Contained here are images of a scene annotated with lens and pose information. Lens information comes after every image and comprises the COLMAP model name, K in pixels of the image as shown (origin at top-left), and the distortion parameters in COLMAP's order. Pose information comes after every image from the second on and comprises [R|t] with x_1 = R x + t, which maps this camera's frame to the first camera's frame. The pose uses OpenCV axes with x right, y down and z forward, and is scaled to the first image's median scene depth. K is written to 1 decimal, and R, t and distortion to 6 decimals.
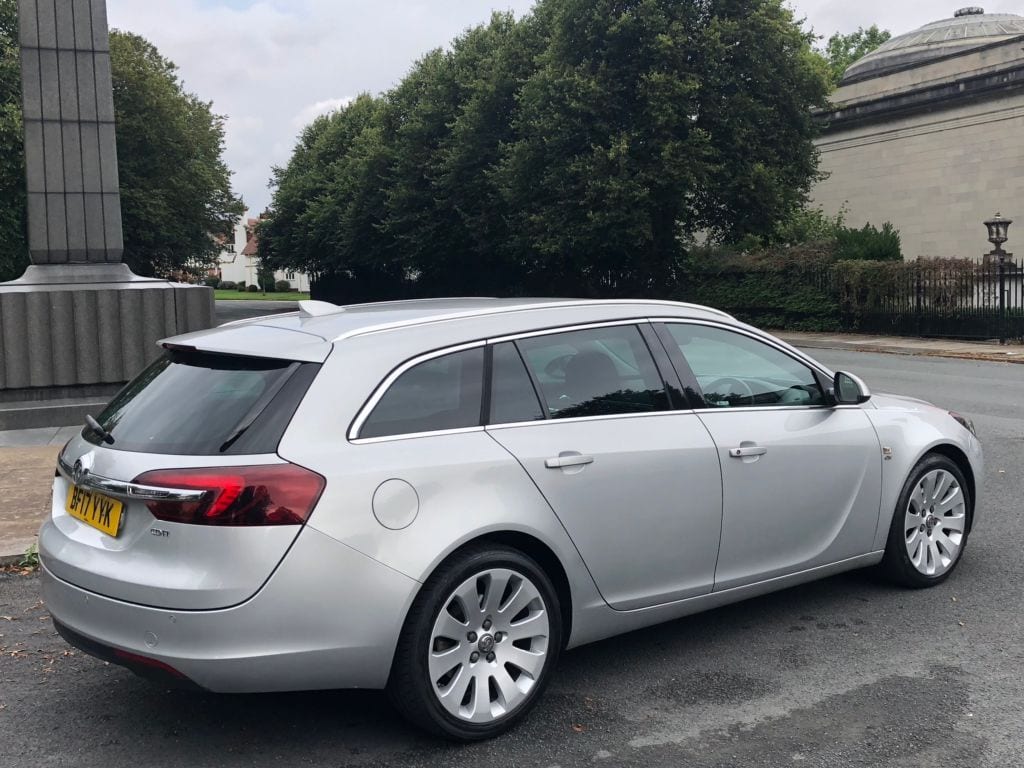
lens RADIAL K [[850.4, 0, 505.6], [0, 850.4, 381.2], [0, 0, 1]] dist [0.016926, -0.009800]
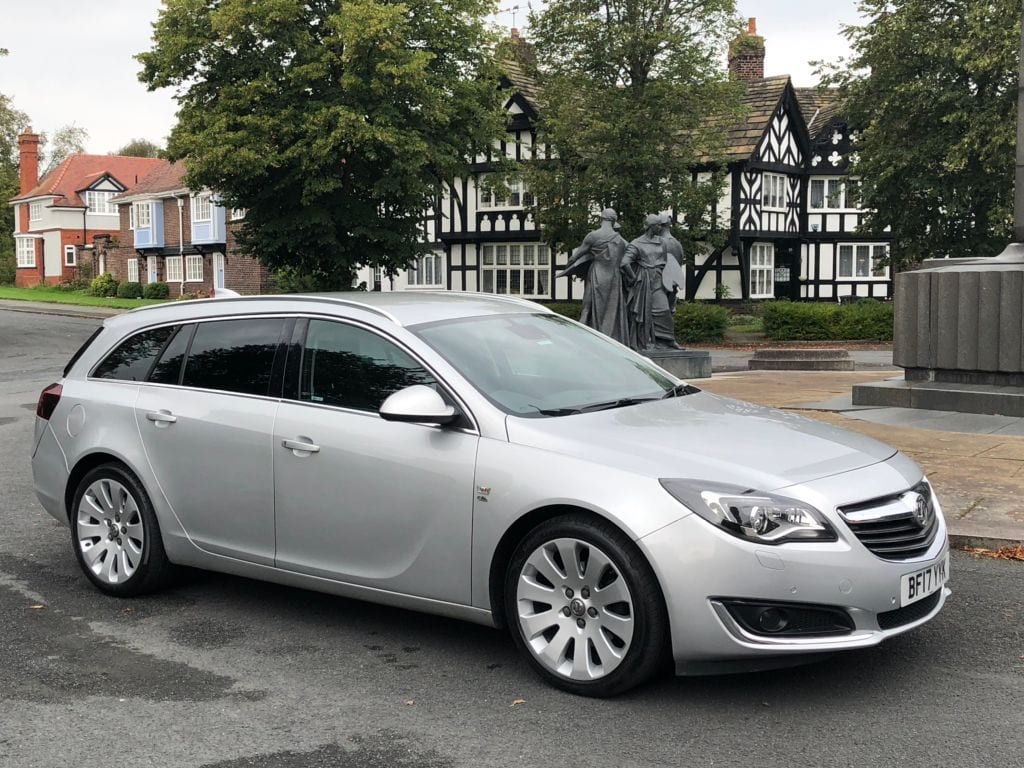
lens RADIAL K [[891.9, 0, 512.0], [0, 891.9, 384.0], [0, 0, 1]] dist [0.015682, 0.000798]
pose [[0.519112, 0.113853, -0.847089, 1.337568], [-0.096096, 0.992579, 0.074518, -0.099107], [0.849287, 0.042719, 0.526200, 0.643081]]
